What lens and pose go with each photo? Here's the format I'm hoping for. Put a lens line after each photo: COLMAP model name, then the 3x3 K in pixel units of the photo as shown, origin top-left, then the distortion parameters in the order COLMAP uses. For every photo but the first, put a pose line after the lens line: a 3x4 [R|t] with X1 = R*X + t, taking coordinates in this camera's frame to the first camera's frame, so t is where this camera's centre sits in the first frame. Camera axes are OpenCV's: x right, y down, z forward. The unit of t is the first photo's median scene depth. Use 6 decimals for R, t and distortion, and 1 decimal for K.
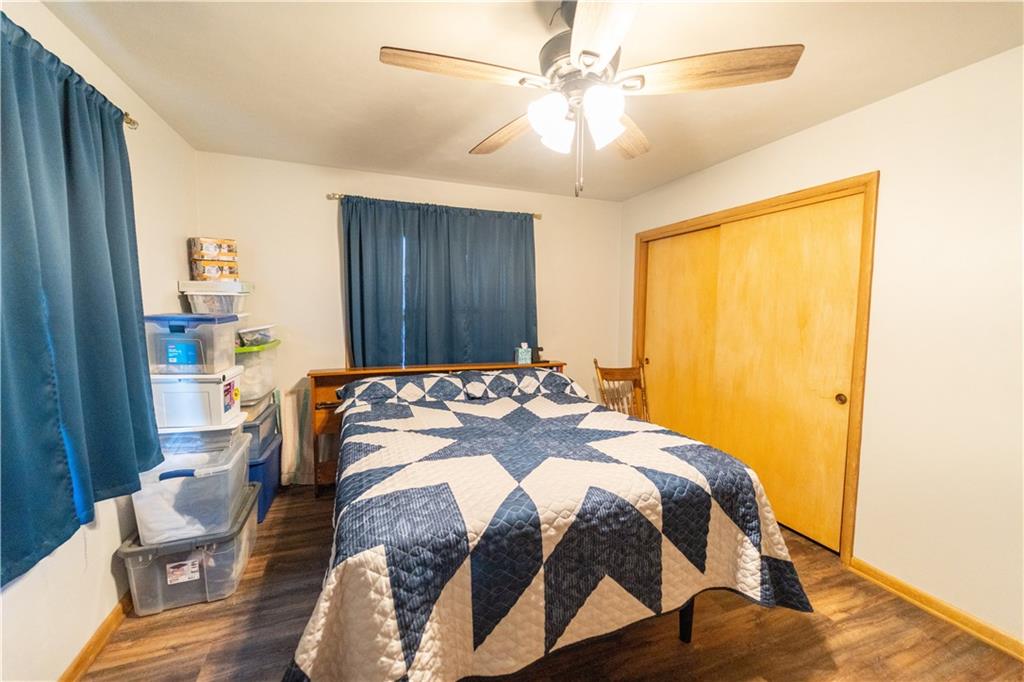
lens RADIAL K [[407.5, 0, 514.1], [0, 407.5, 340.2], [0, 0, 1]] dist [0.000679, -0.000744]
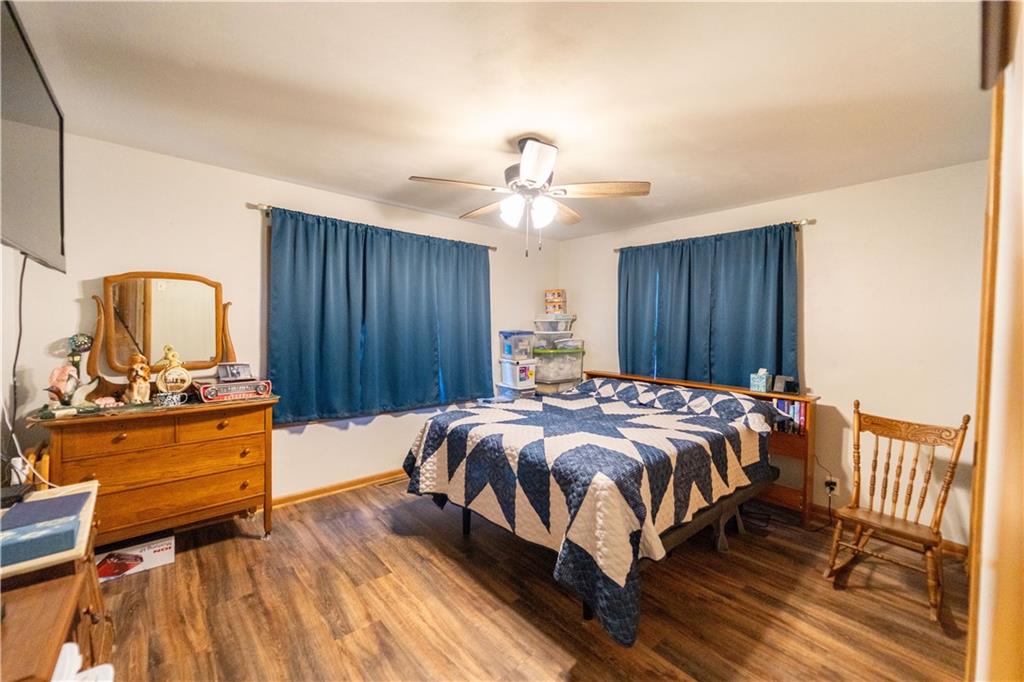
lens RADIAL K [[407.5, 0, 514.1], [0, 407.5, 340.2], [0, 0, 1]] dist [0.000679, -0.000744]
pose [[0.349591, 0.028540, -0.936468, 1.354771], [-0.085268, 0.996357, -0.001465, -0.015691], [0.933014, 0.080363, 0.350751, 0.338387]]
